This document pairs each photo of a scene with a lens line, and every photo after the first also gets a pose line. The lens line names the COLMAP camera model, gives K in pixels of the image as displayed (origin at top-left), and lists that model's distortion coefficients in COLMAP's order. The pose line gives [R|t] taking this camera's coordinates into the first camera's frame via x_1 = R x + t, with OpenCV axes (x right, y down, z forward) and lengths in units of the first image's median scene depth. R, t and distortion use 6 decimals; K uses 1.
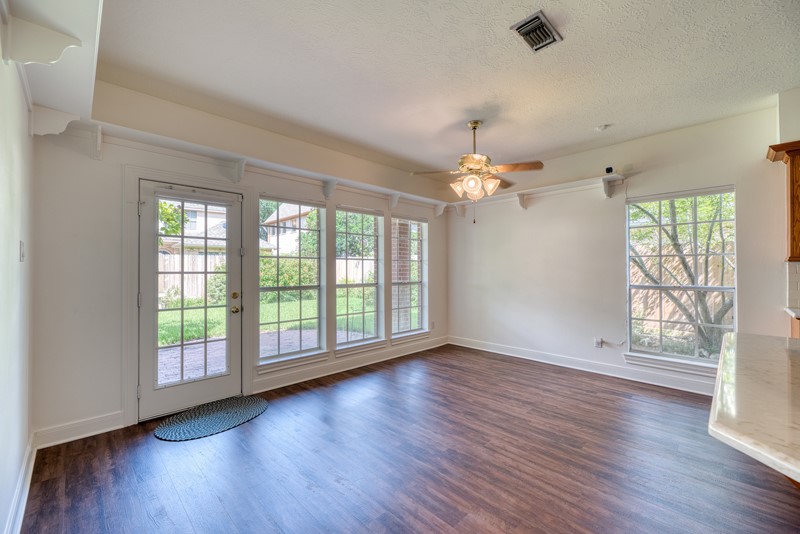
lens RADIAL K [[328.0, 0, 398.0], [0, 328.0, 264.2], [0, 0, 1]] dist [0.000413, -0.000018]
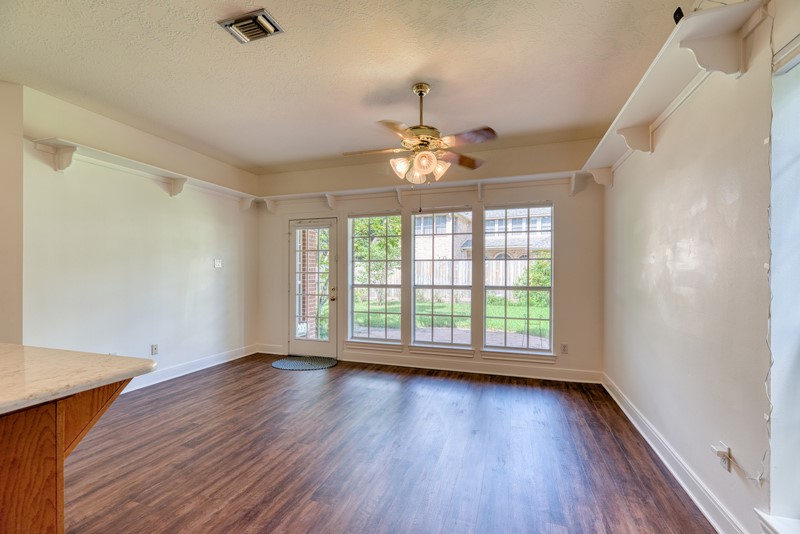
lens RADIAL K [[333.4, 0, 395.7], [0, 333.4, 270.5], [0, 0, 1]] dist [0.000757, 0.000476]
pose [[0.462787, -0.003679, -0.886462, 0.935872], [0.015843, 0.999866, 0.004121, 0.013471], [0.886328, -0.015951, 0.462784, 0.568452]]
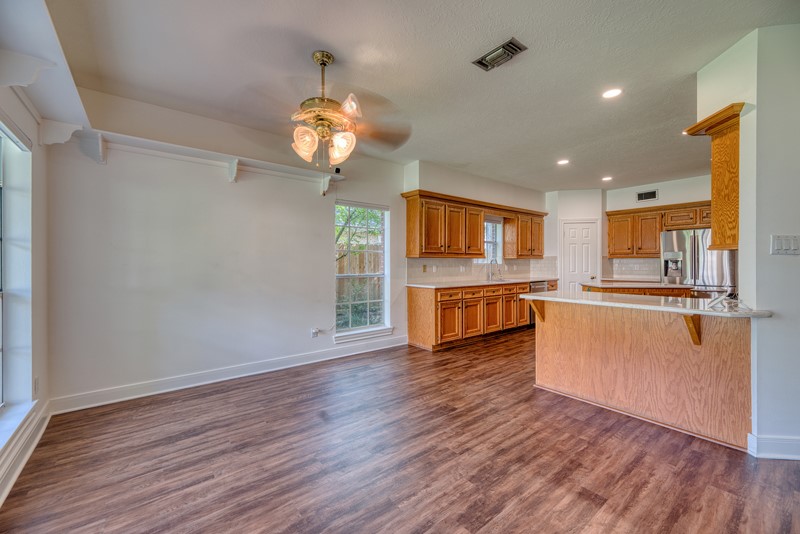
lens RADIAL K [[328.0, 0, 398.0], [0, 328.0, 264.2], [0, 0, 1]] dist [0.000413, -0.000018]
pose [[0.094244, -0.002290, 0.995547, -0.469474], [-0.017979, 0.999830, 0.004001, 0.017091], [-0.995387, -0.018276, 0.094186, 0.772220]]
